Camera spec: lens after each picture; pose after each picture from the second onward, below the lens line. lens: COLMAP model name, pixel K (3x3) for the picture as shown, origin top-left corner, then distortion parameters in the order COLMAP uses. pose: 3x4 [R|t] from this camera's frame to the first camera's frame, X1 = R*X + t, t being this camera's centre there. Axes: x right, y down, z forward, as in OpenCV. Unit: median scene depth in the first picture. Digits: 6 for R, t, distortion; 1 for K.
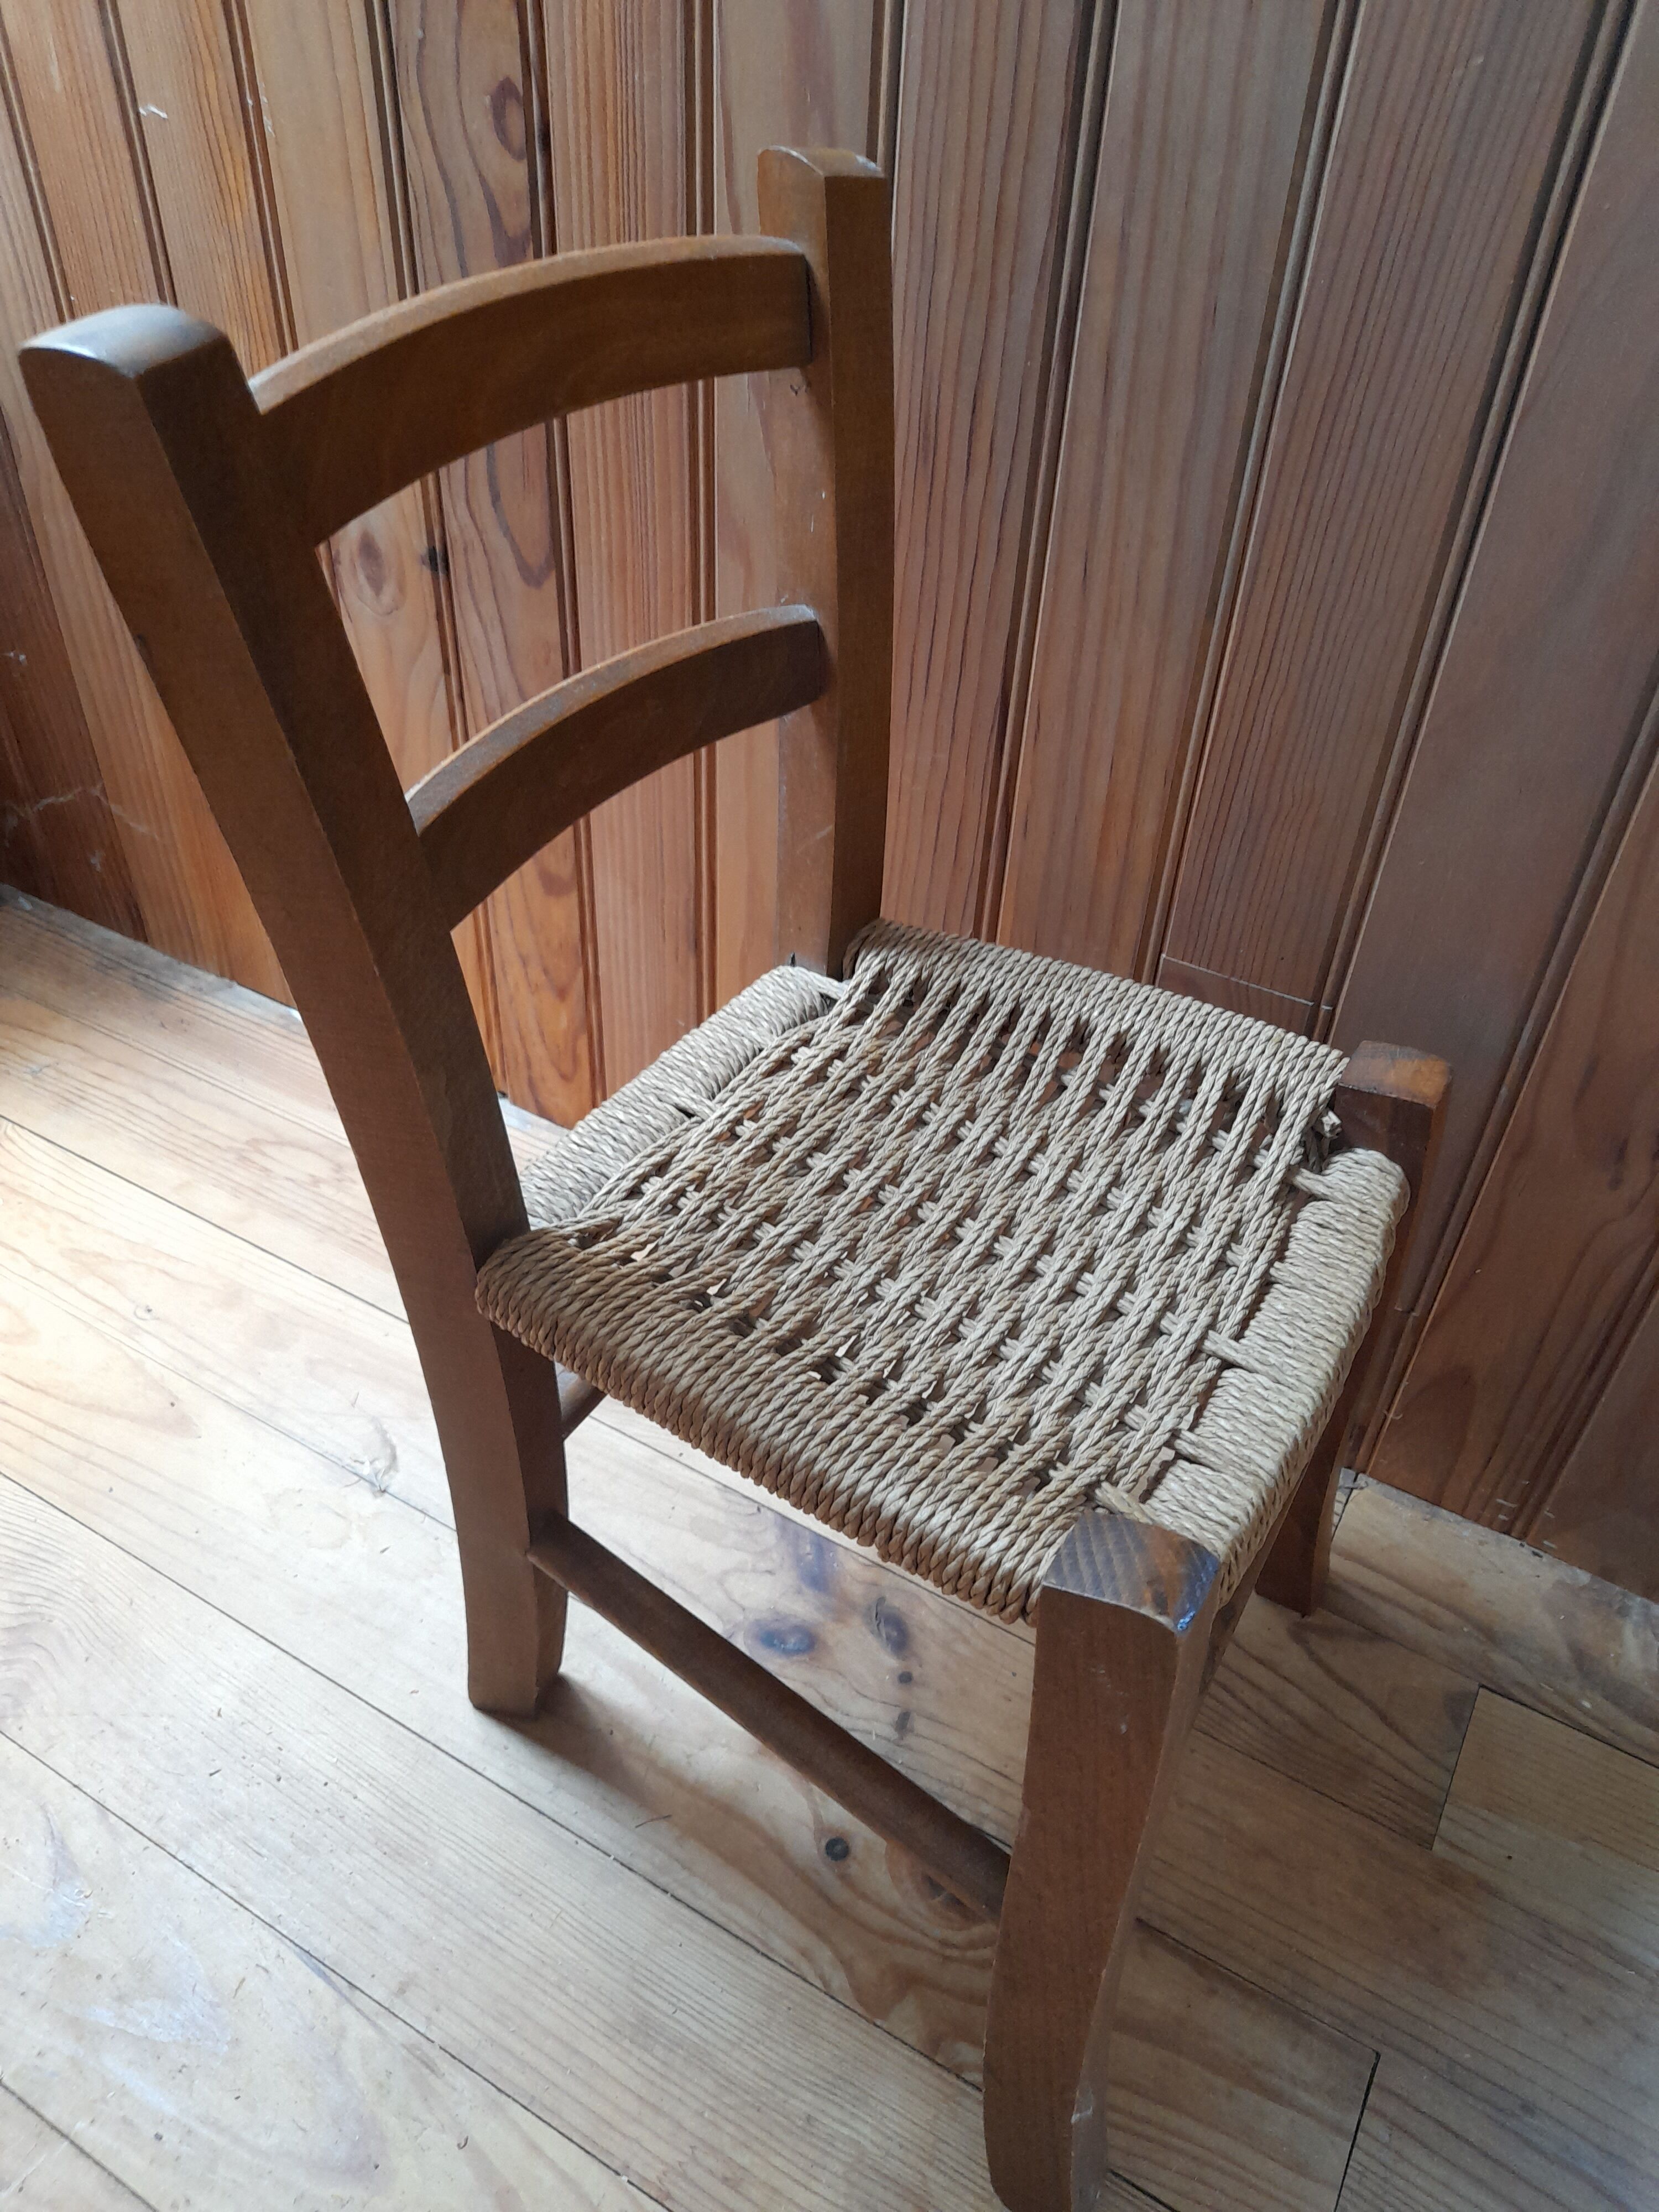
lens RADIAL K [[1640.6, 0, 835.4], [0, 1640.6, 1098.5], [0, 0, 1]] dist [0.024567, -0.030026]
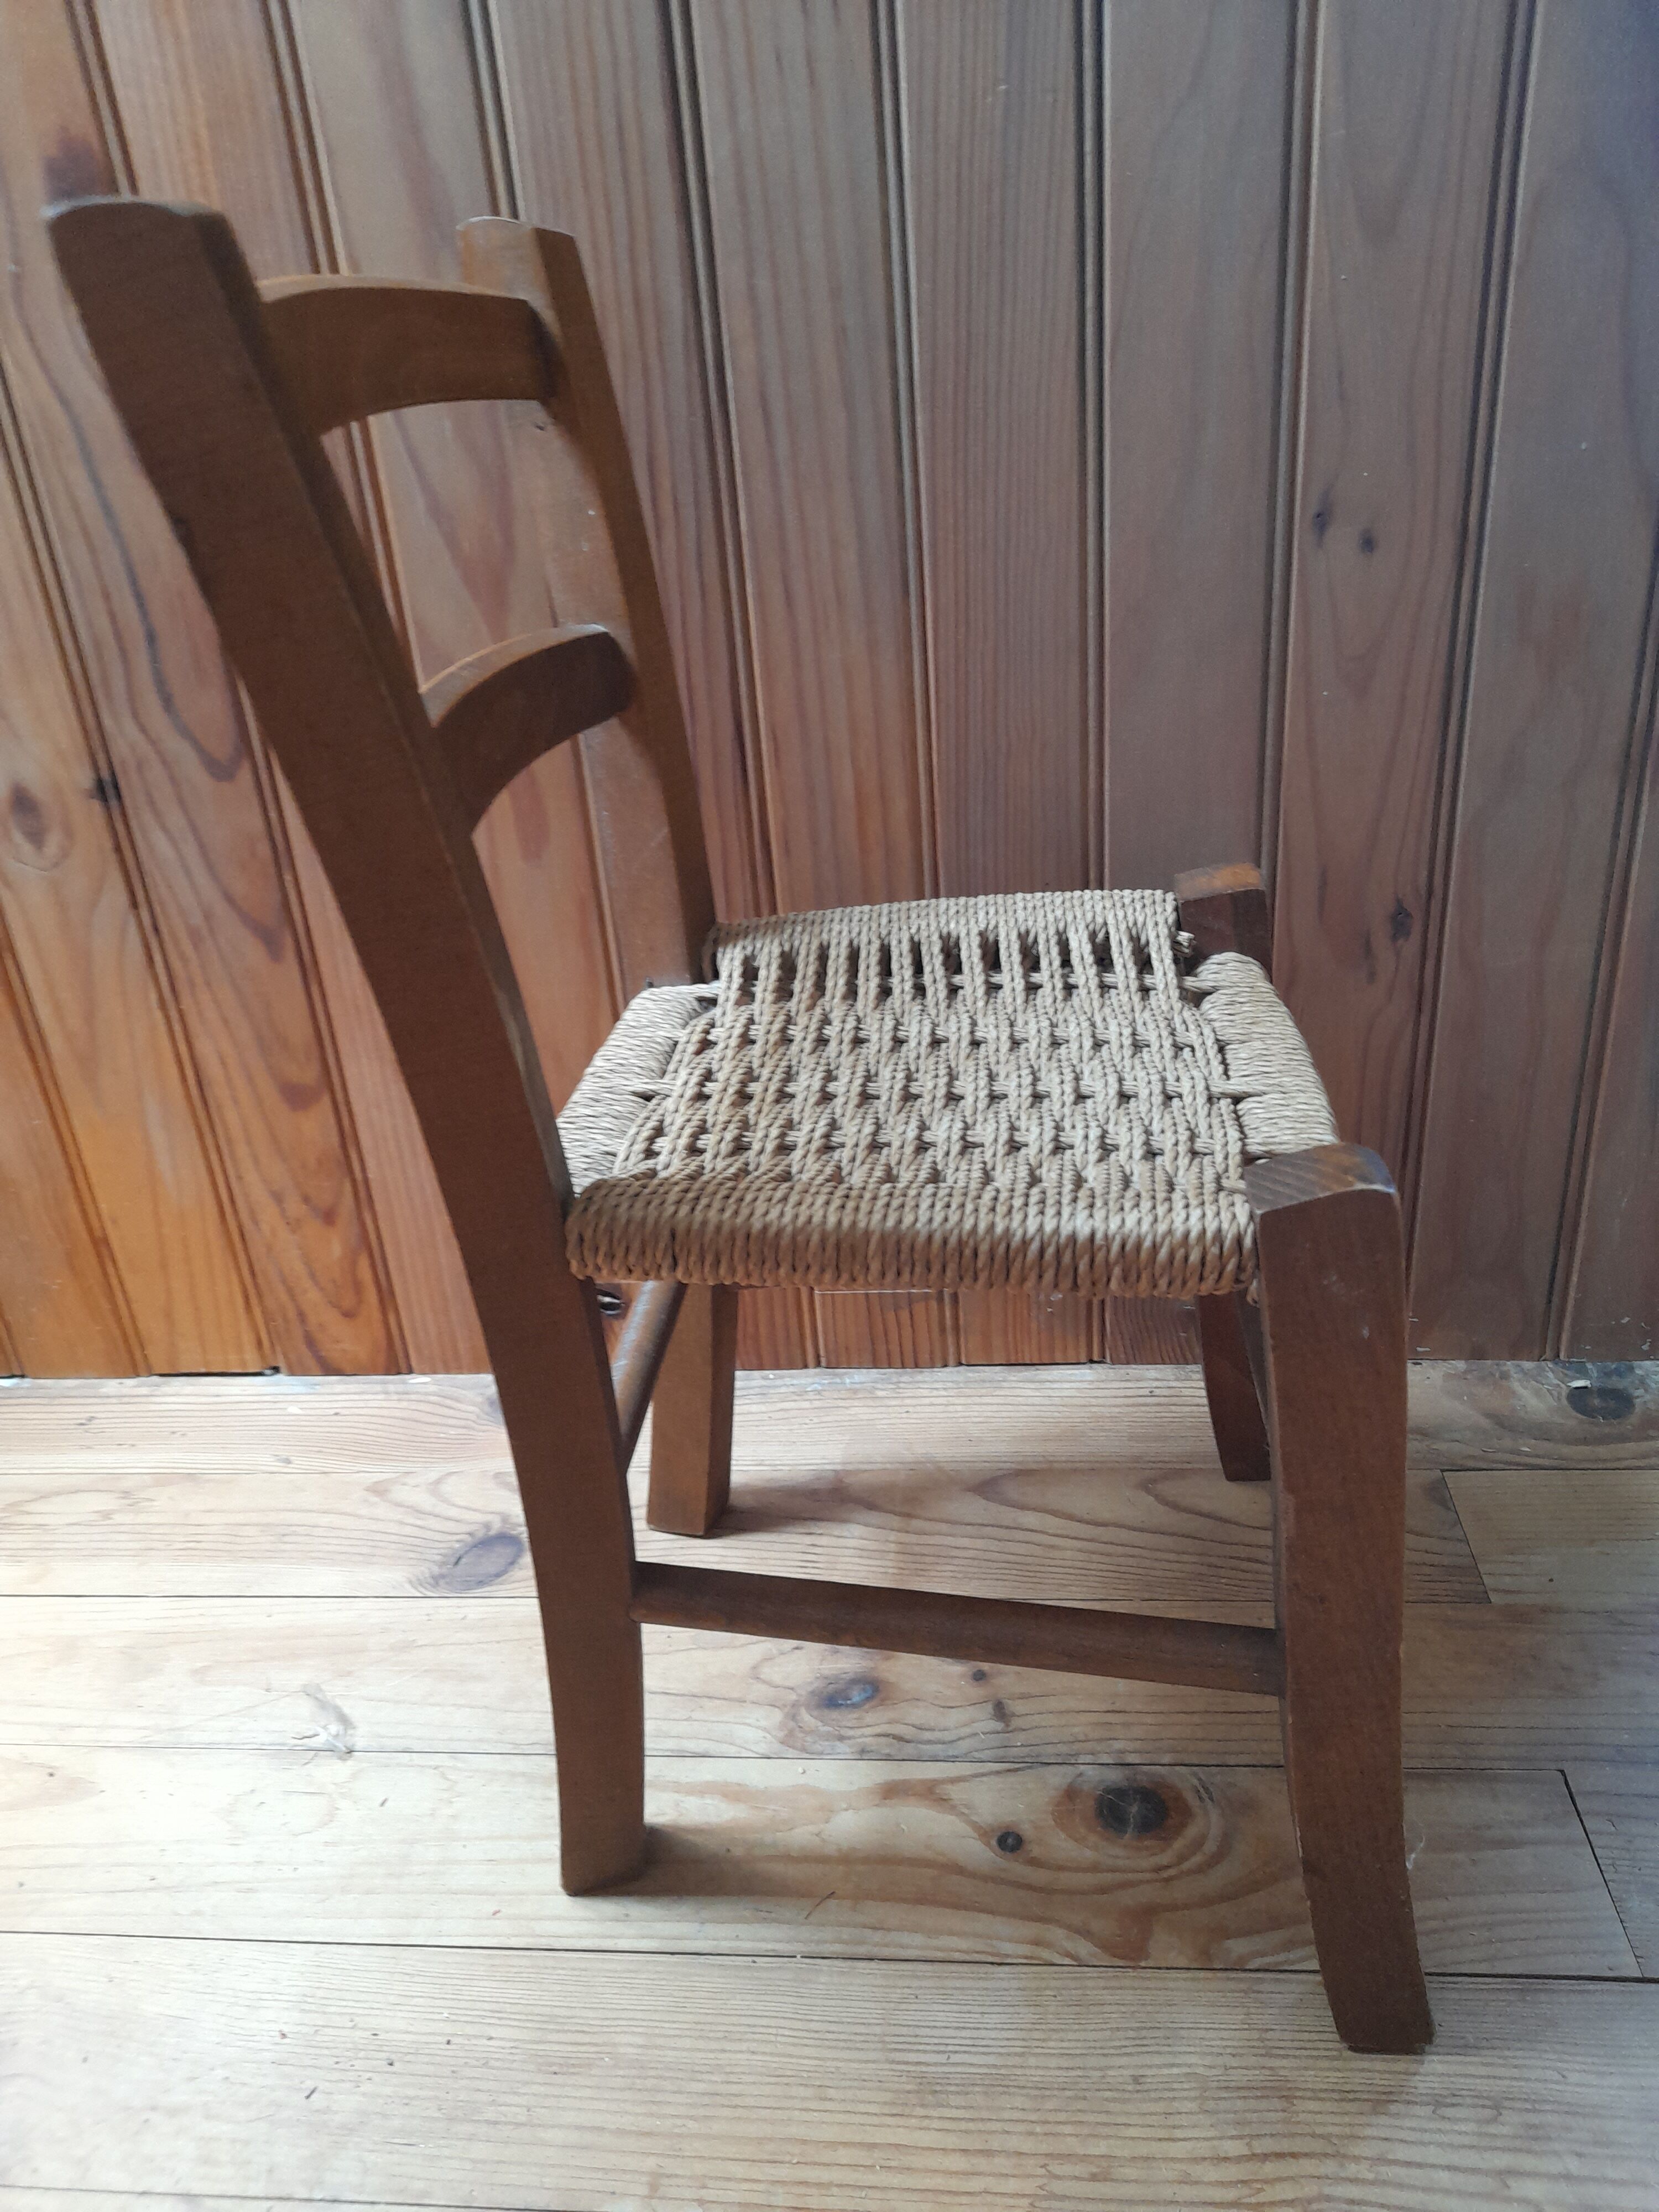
lens RADIAL K [[1640.6, 0, 841.8], [0, 1640.6, 1101.9], [0, 0, 1]] dist [0.024567, -0.030026]
pose [[0.896878, -0.289596, 0.334280, -0.298969], [0.358597, 0.918550, -0.166356, 0.206415], [-0.258877, 0.269073, 0.927676, 0.046102]]
